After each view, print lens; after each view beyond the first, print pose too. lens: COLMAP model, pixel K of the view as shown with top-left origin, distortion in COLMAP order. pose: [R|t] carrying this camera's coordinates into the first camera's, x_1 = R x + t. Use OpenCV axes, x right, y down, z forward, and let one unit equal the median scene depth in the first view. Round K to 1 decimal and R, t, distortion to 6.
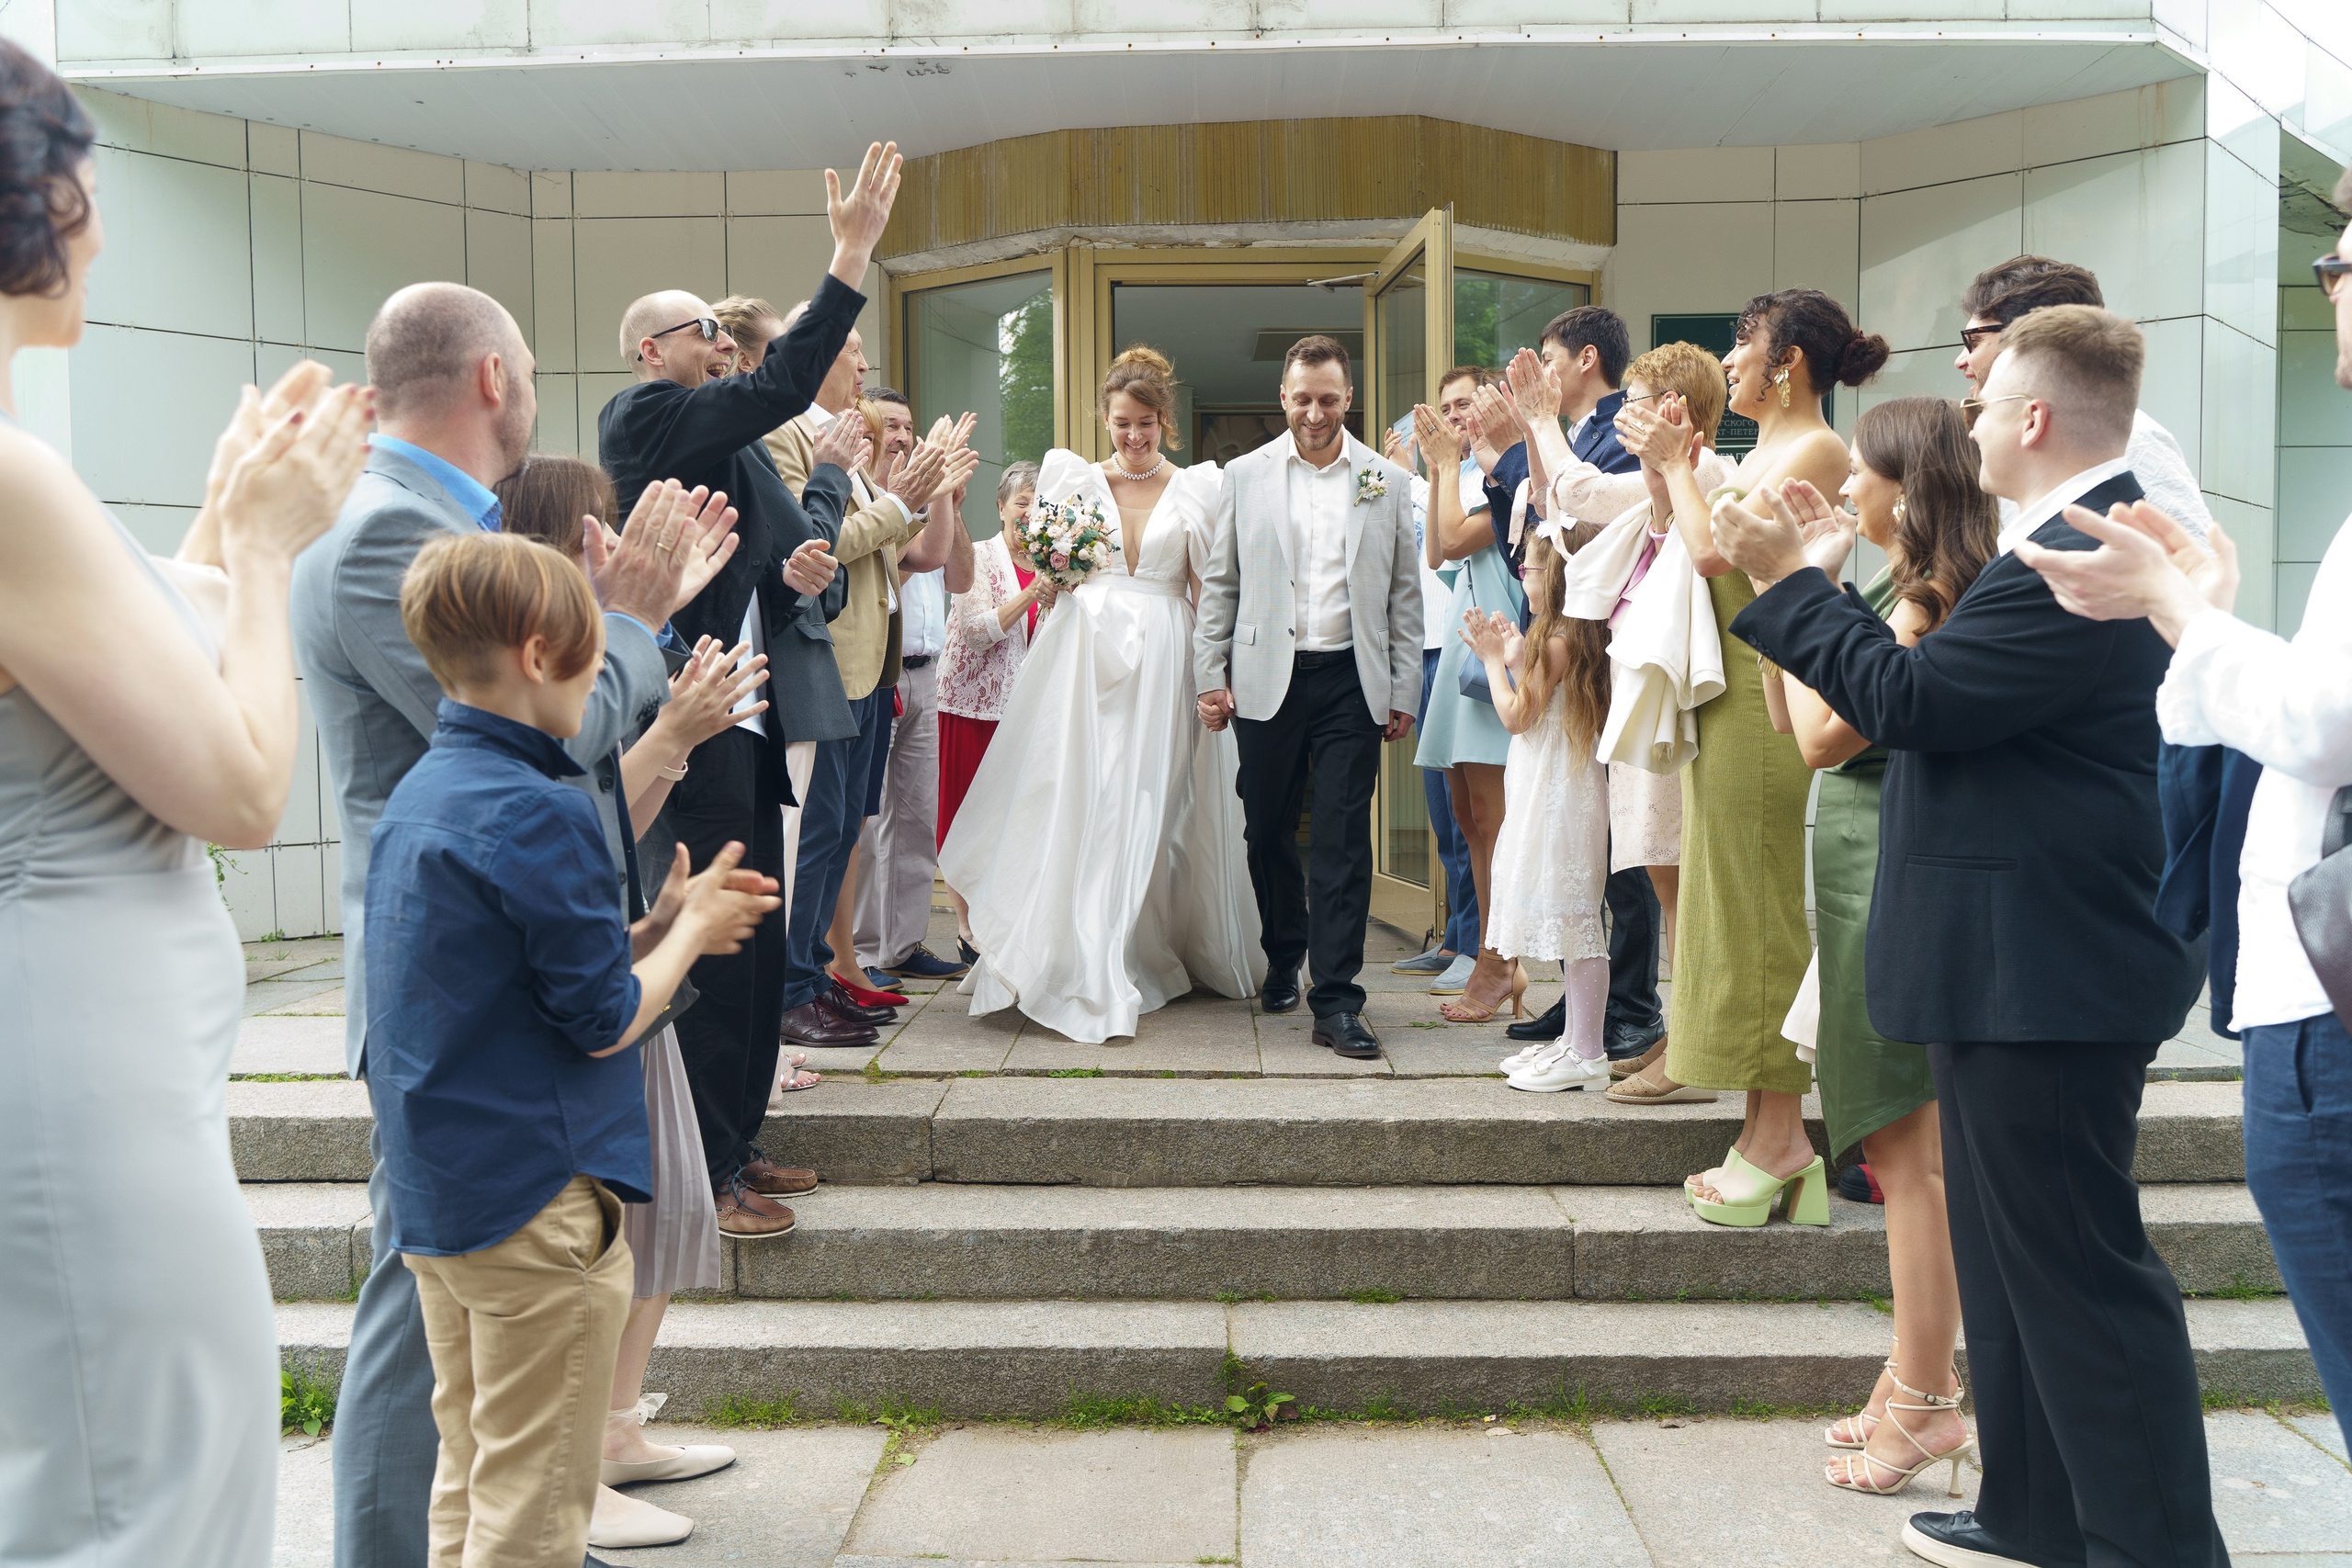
lens RADIAL K [[1955.3, 0, 1176.0], [0, 1955.3, 784.0], [0, 0, 1]] dist [-0.003440, 0.004472]
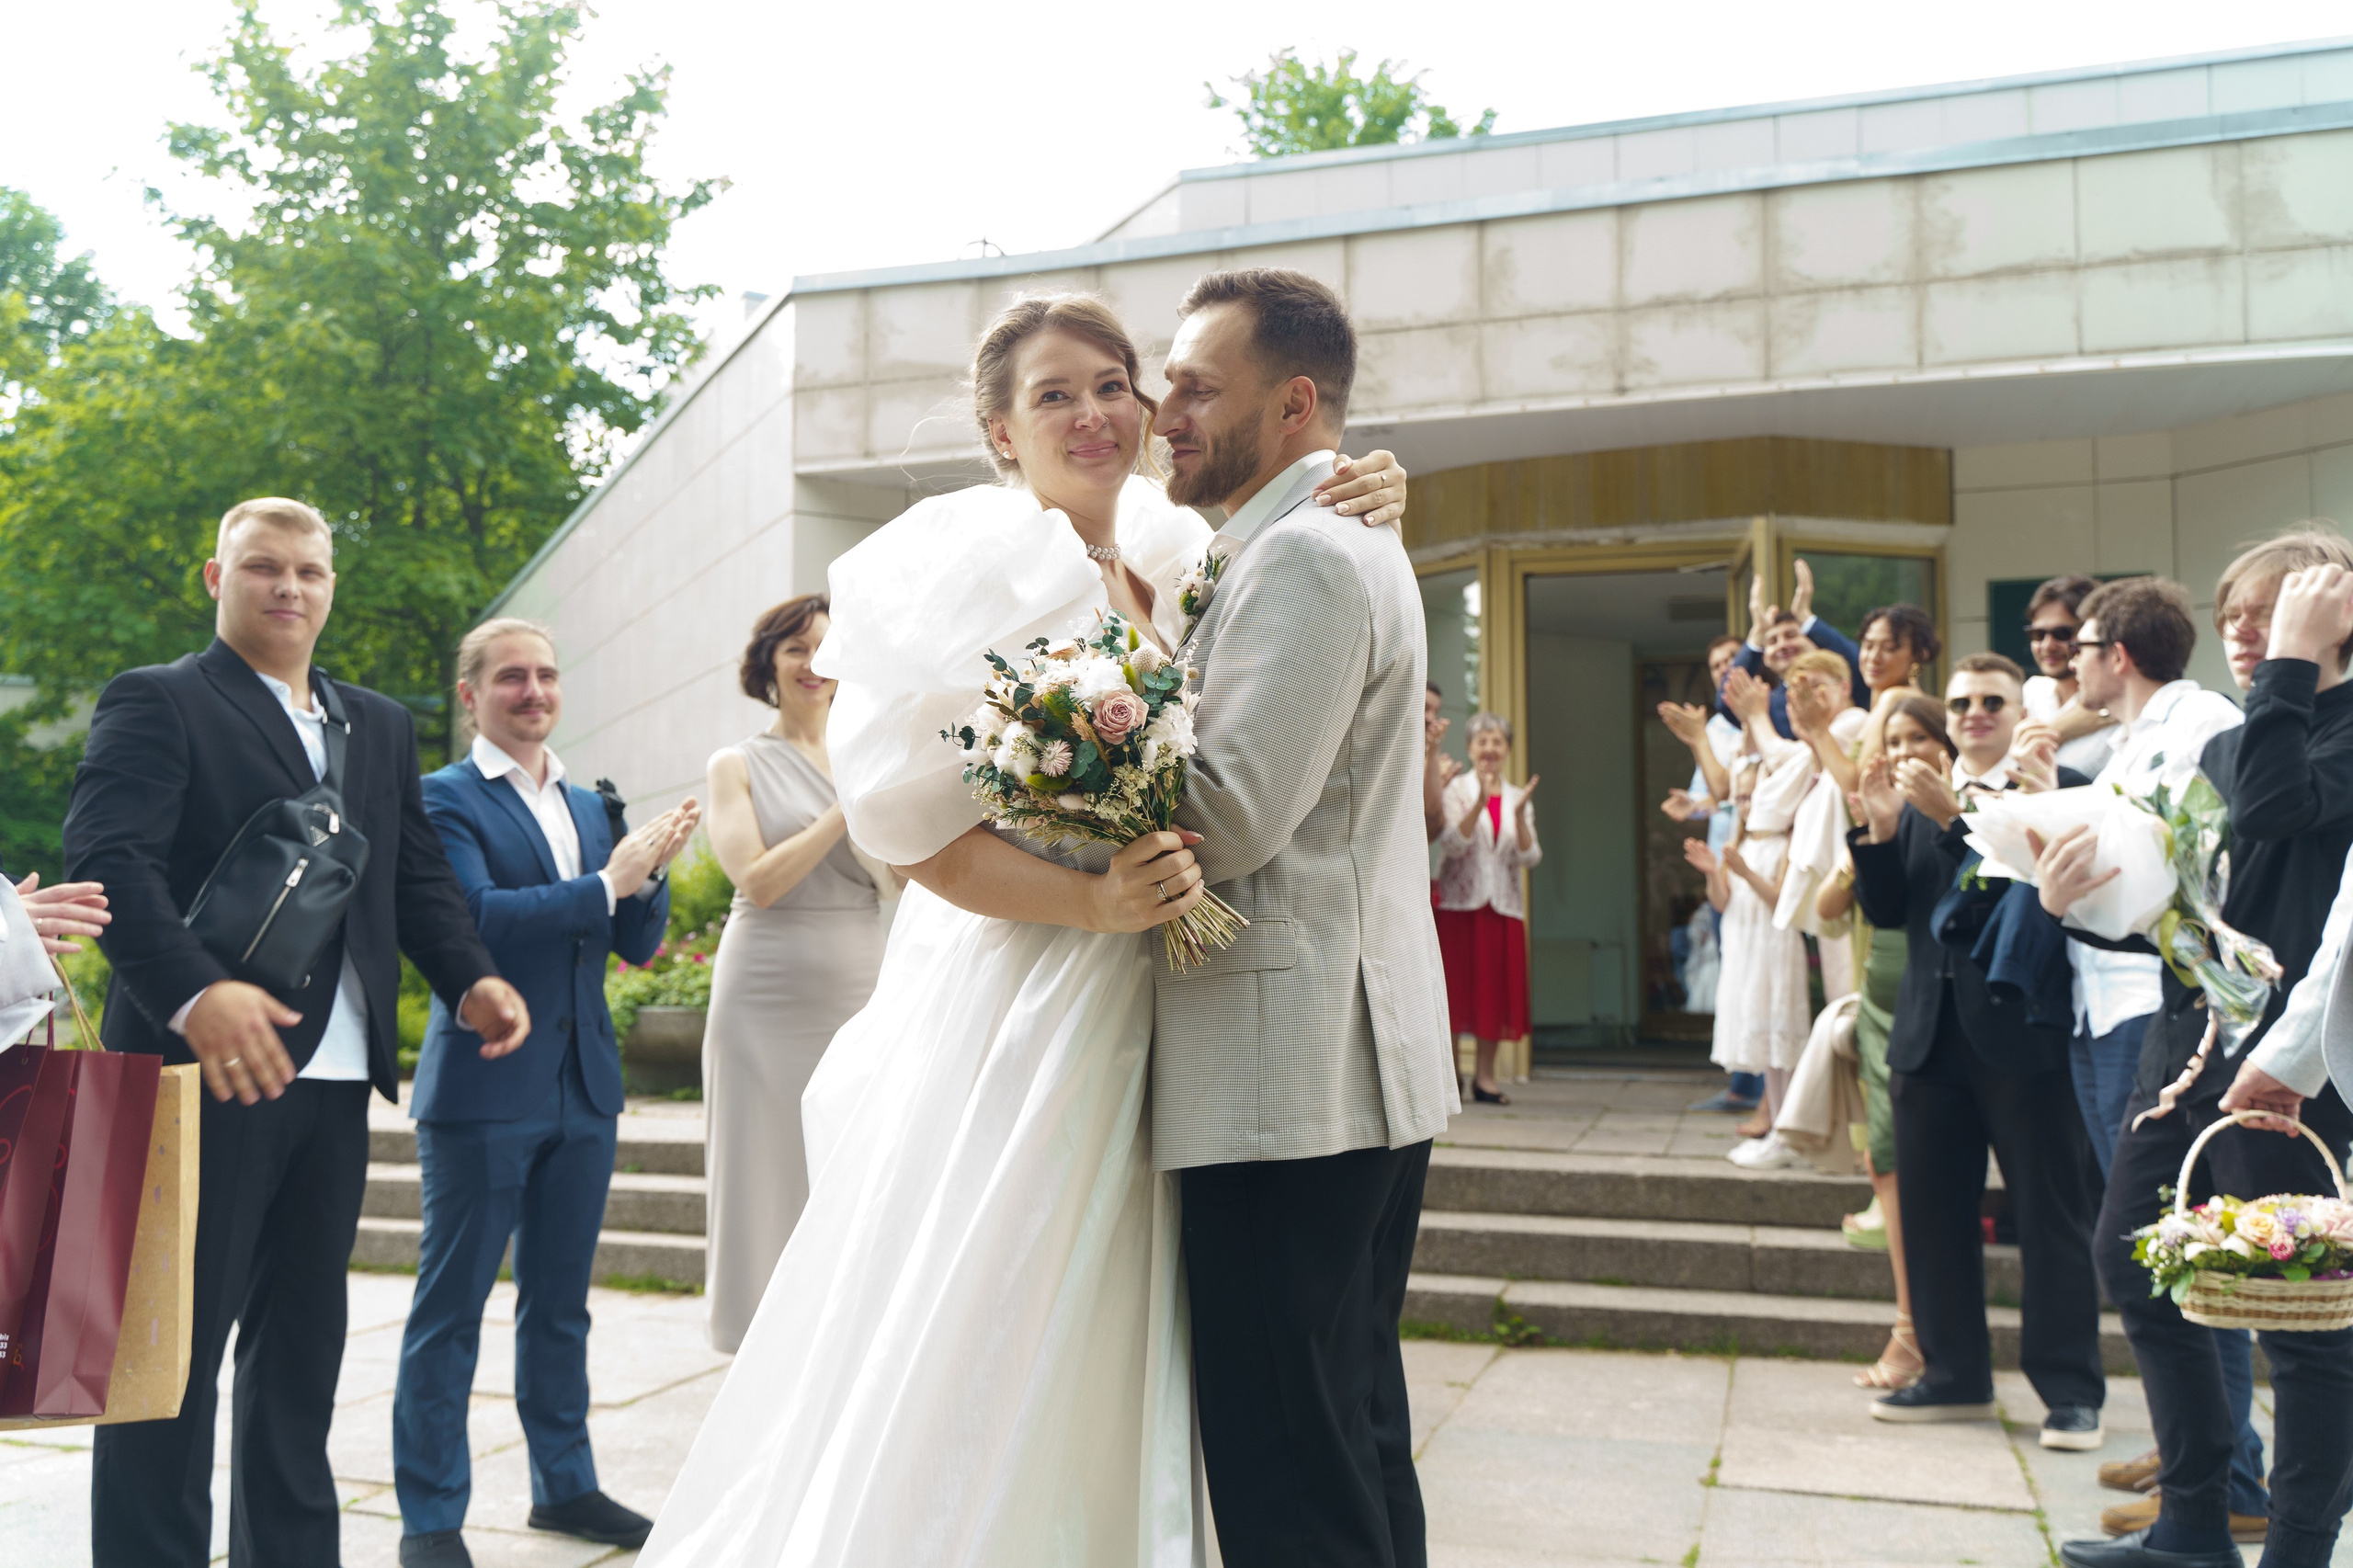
lens RADIAL K [[1956.3, 0, 1176.5], [0, 1956.3, 784.0], [0, 0, 1]] dist [-0.003440, 0.004472]
pose [[0.962211, -0.010343, -0.272108, 0.109414], [-0.021417, 0.993308, -0.113488, 0.035560], [0.271461, 0.115027, 0.955551, -0.315159]]
